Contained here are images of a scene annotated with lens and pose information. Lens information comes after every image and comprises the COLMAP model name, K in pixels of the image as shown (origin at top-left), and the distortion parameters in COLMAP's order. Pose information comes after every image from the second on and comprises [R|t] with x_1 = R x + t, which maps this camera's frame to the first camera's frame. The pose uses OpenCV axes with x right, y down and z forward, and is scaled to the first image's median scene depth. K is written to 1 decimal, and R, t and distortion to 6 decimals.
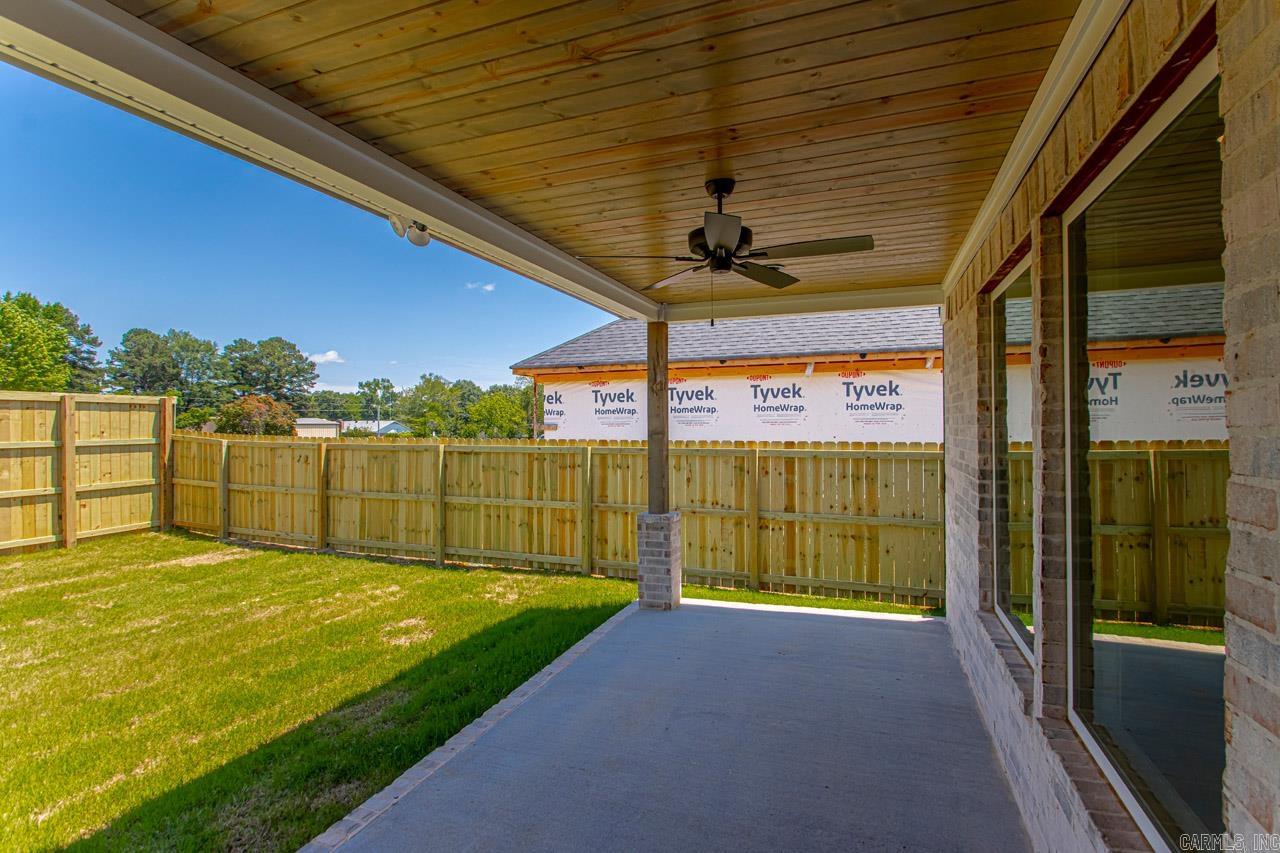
lens RADIAL K [[596.3, 0, 656.2], [0, 596.3, 403.4], [0, 0, 1]] dist [0.021973, -0.015324]
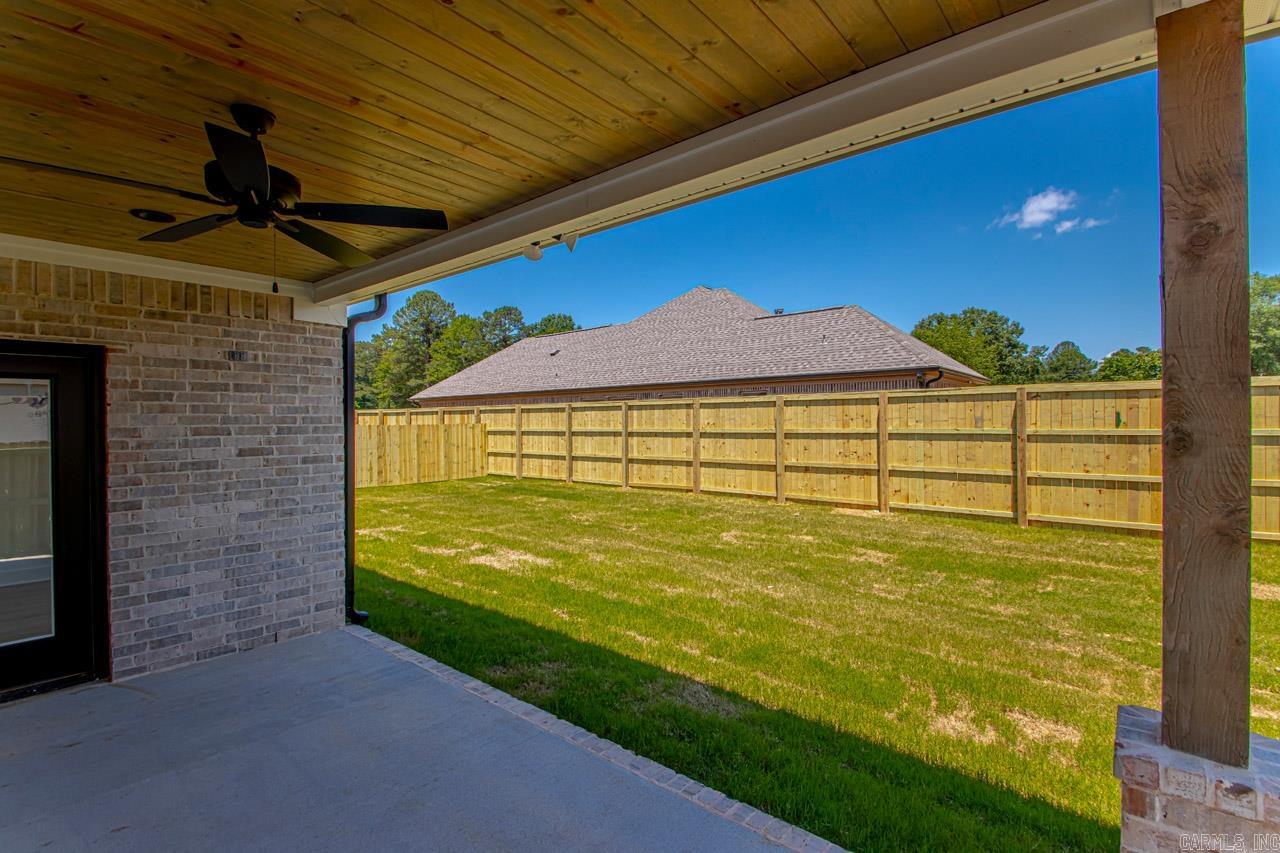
lens RADIAL K [[595.6, 0, 640.0], [0, 595.6, 426.5], [0, 0, 1]] dist [0.019143, -0.017239]
pose [[-0.345838, 0.017561, -0.938130, 0.212146], [0.041599, 0.999129, 0.003367, 0.020403], [0.937372, -0.037861, -0.346267, 0.557851]]
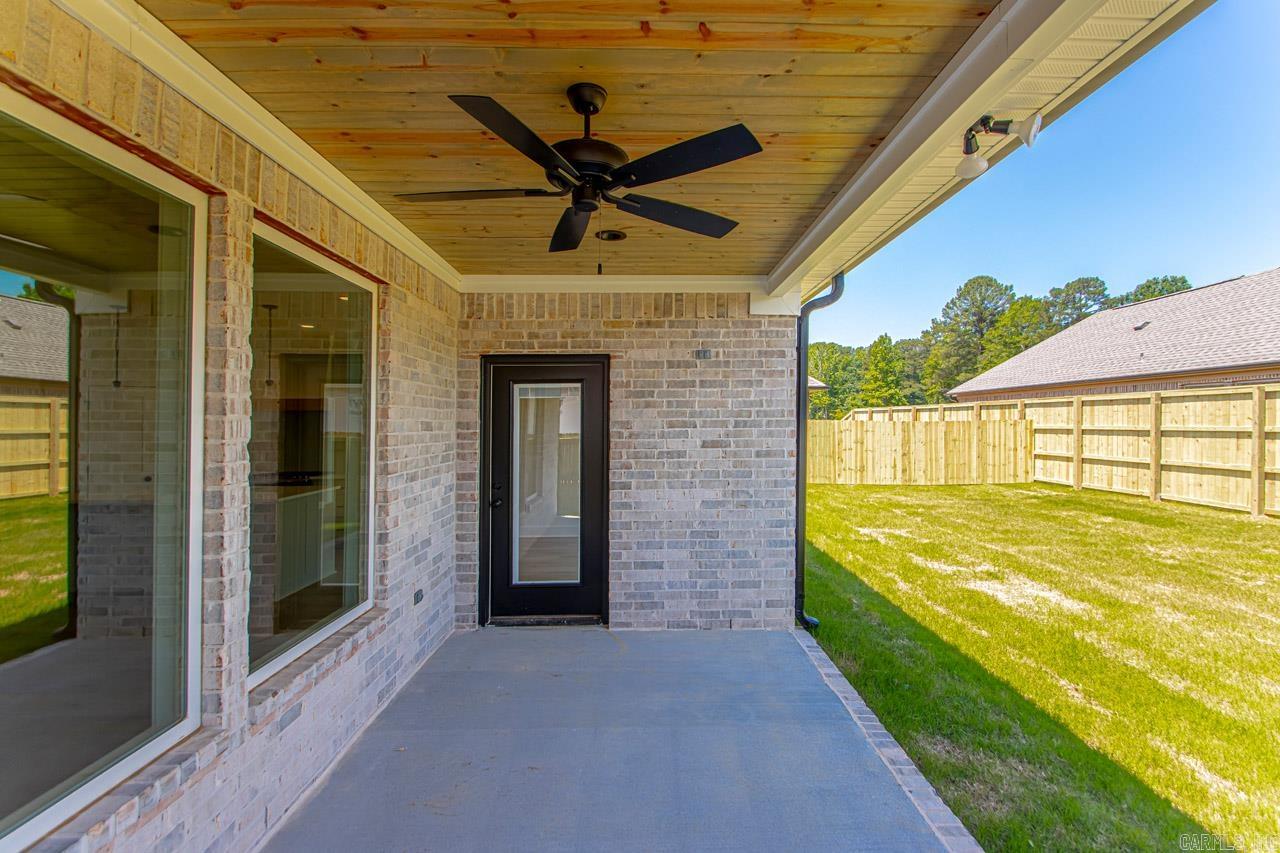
lens RADIAL K [[600.8, 0, 659.3], [0, 600.8, 428.2], [0, 0, 1]] dist [0.022939, -0.024032]
pose [[-0.926927, 0.017486, -0.374833, 0.094277], [0.026658, 0.999458, -0.019298, 0.025133], [0.374293, -0.027880, -0.926891, 0.556709]]
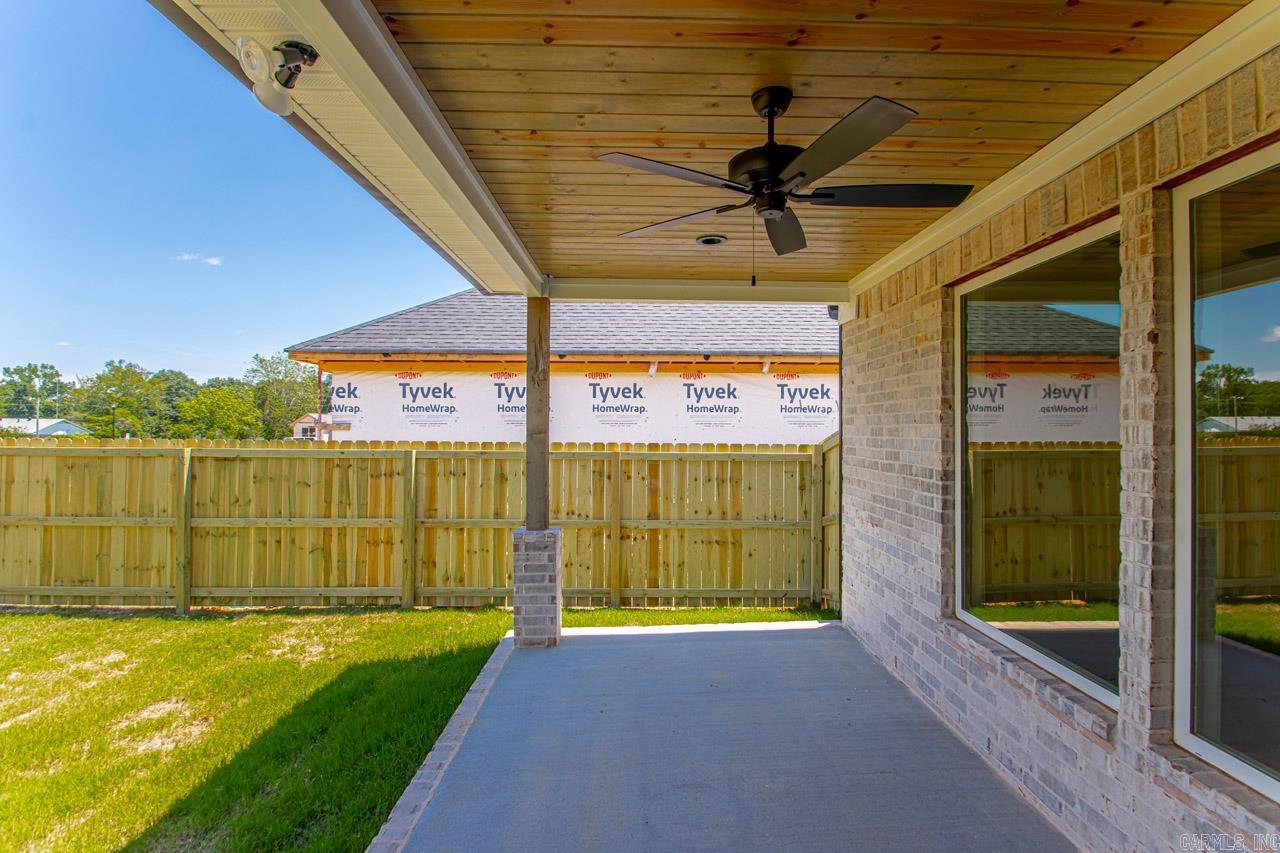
lens RADIAL K [[592.0, 0, 649.1], [0, 592.0, 407.8], [0, 0, 1]] dist [0.019468, -0.016582]
pose [[0.931248, 0.022292, 0.363703, -0.101233], [-0.022230, 0.999743, -0.004355, 0.010555], [-0.363707, -0.004030, 0.931505, 0.119096]]
